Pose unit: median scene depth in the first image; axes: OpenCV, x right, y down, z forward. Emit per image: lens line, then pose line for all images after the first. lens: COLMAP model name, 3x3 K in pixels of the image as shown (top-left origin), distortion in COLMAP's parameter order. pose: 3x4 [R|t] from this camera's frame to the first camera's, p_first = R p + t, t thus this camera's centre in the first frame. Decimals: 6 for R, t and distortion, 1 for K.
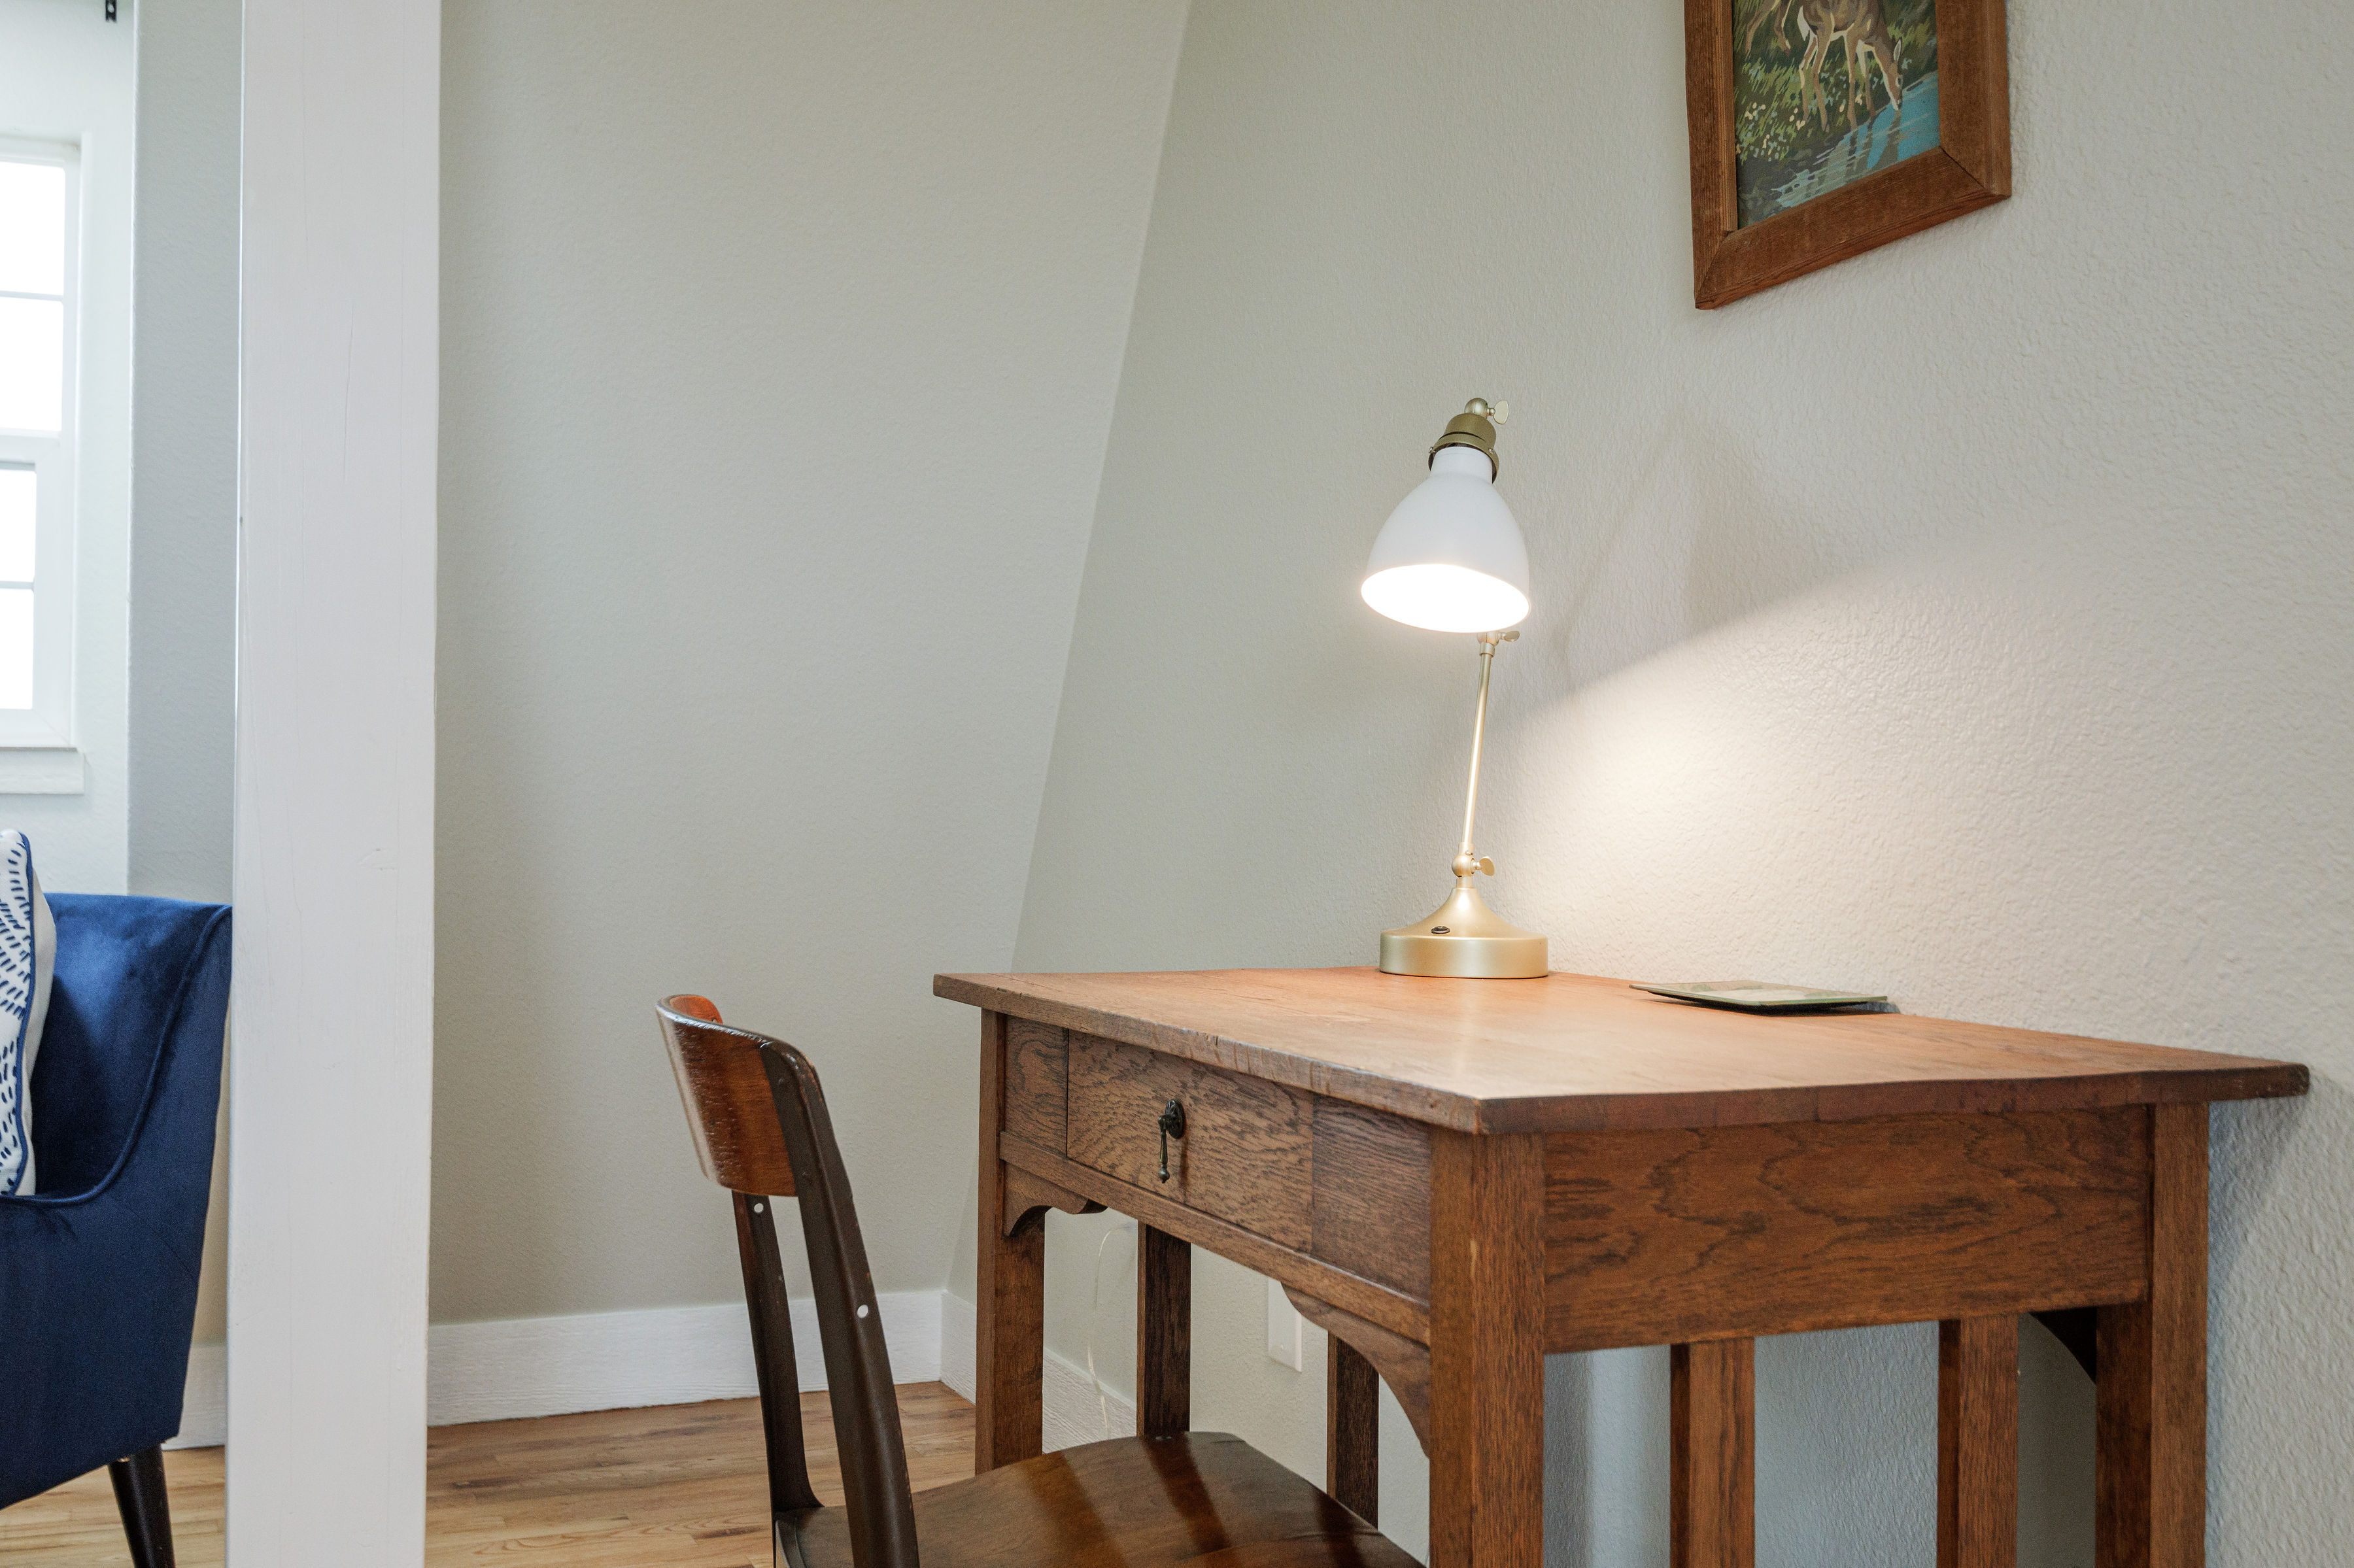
lens RADIAL K [[2337.9, 0, 1177.0], [0, 2337.9, 784.0], [0, 0, 1]] dist [0.012982, -0.015077]
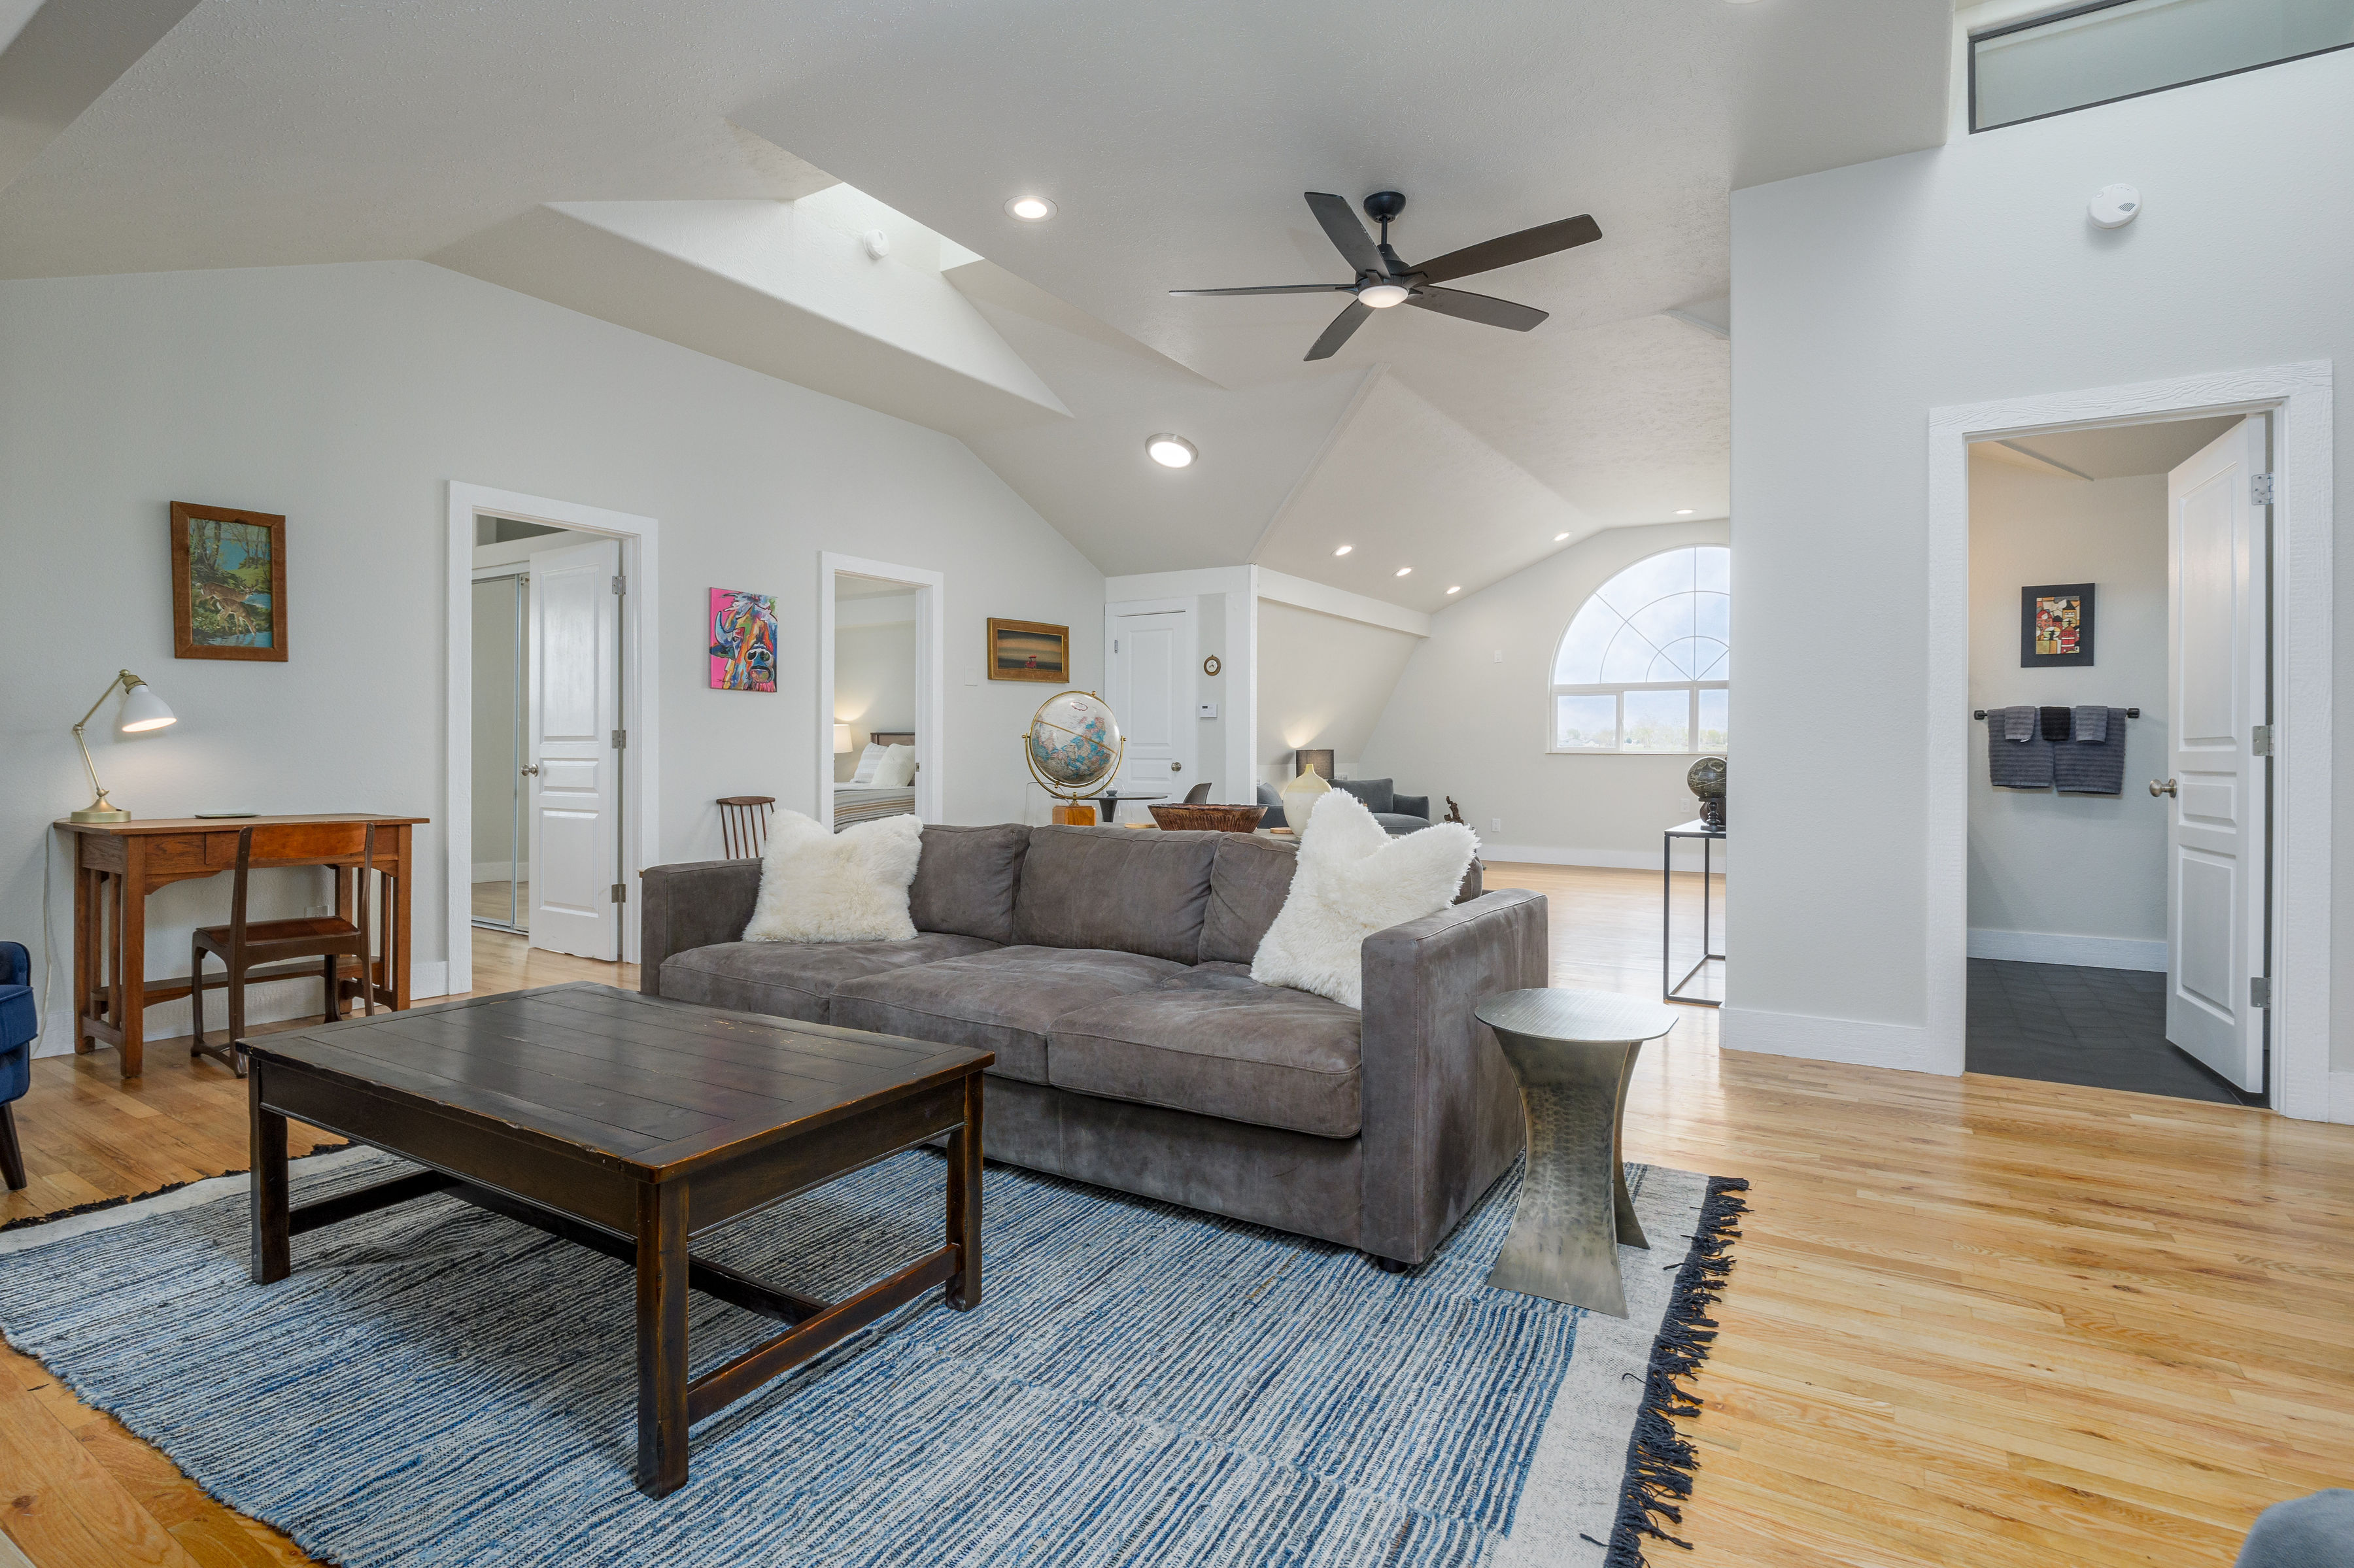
lens RADIAL K [[1081.5, 0, 1179.3], [0, 1081.5, 751.7], [0, 0, 1]] dist [-0.045606, 0.000151]
pose [[-0.561028, -0.013797, 0.827682, -2.434068], [-0.024350, 0.999703, 0.000160, -0.078436], [-0.827438, -0.020065, -0.561198, 0.551586]]
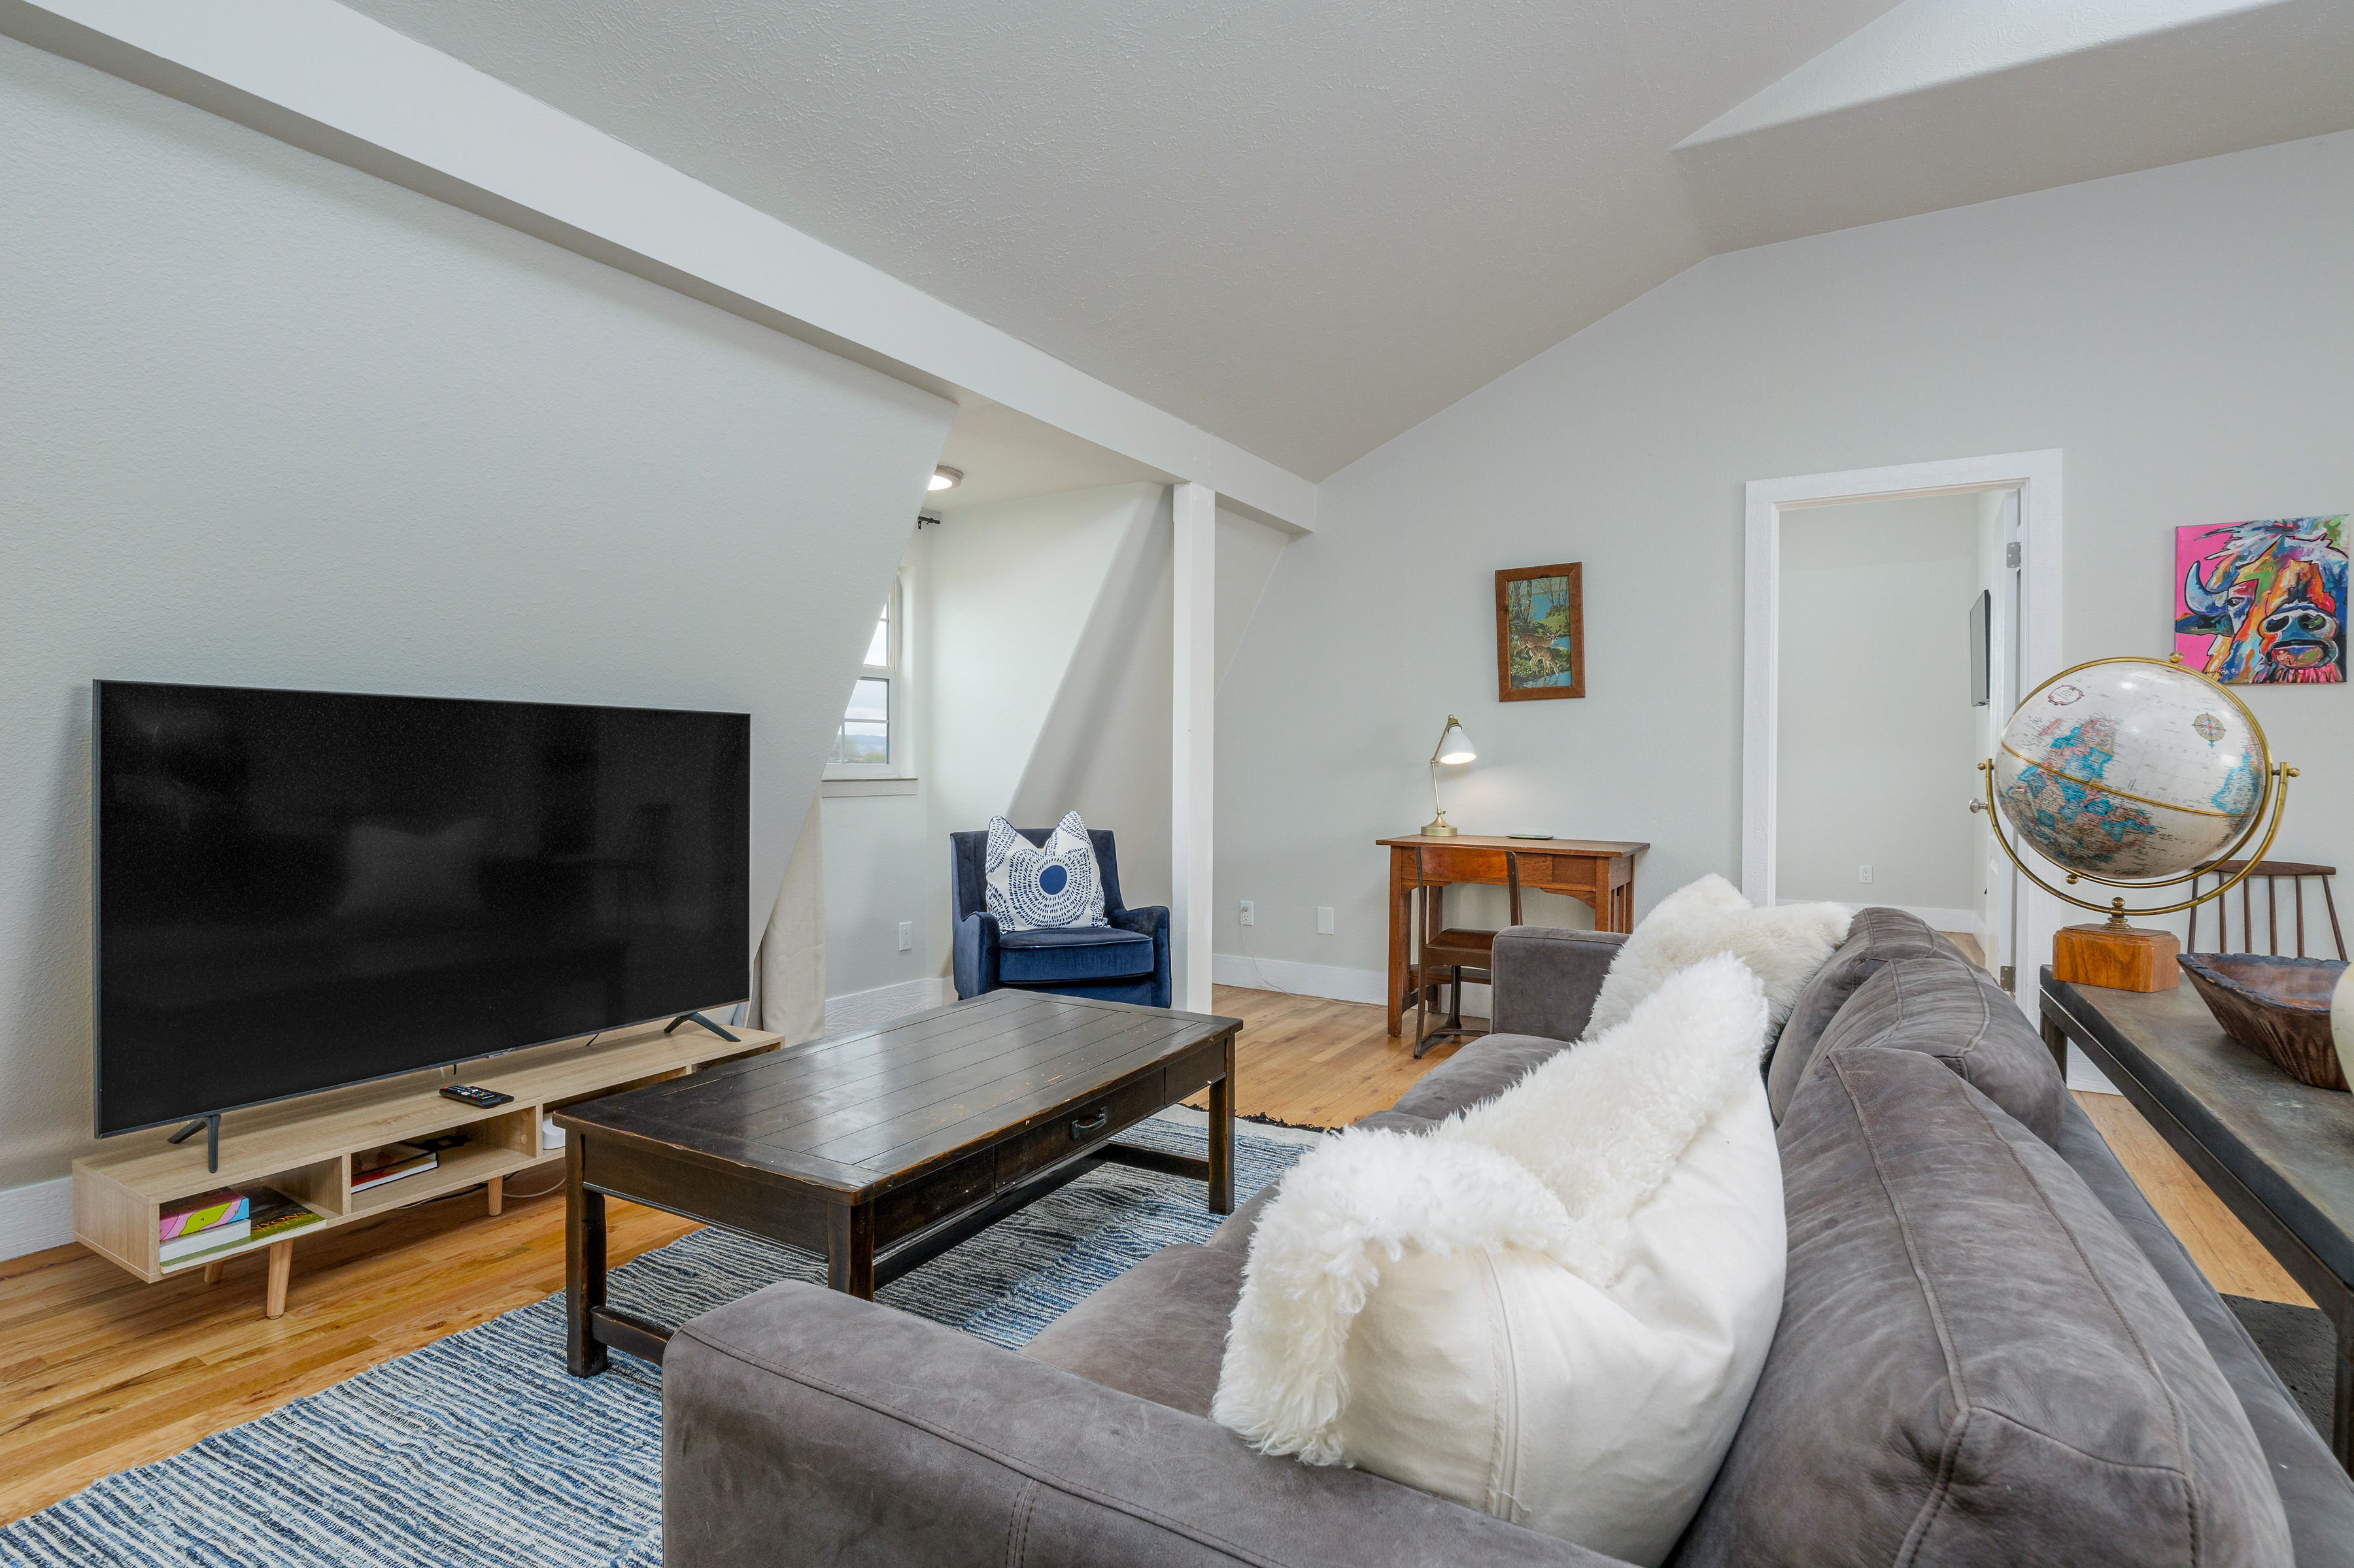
lens RADIAL K [[1120.4, 0, 1177.0], [0, 1120.4, 784.0], [0, 0, 1]] dist [0.001488, 0.000219]
pose [[0.799401, -0.017902, 0.600531, -1.853559], [-0.005307, 0.999307, 0.036855, -0.112437], [-0.600774, -0.032649, 0.798752, -0.548304]]
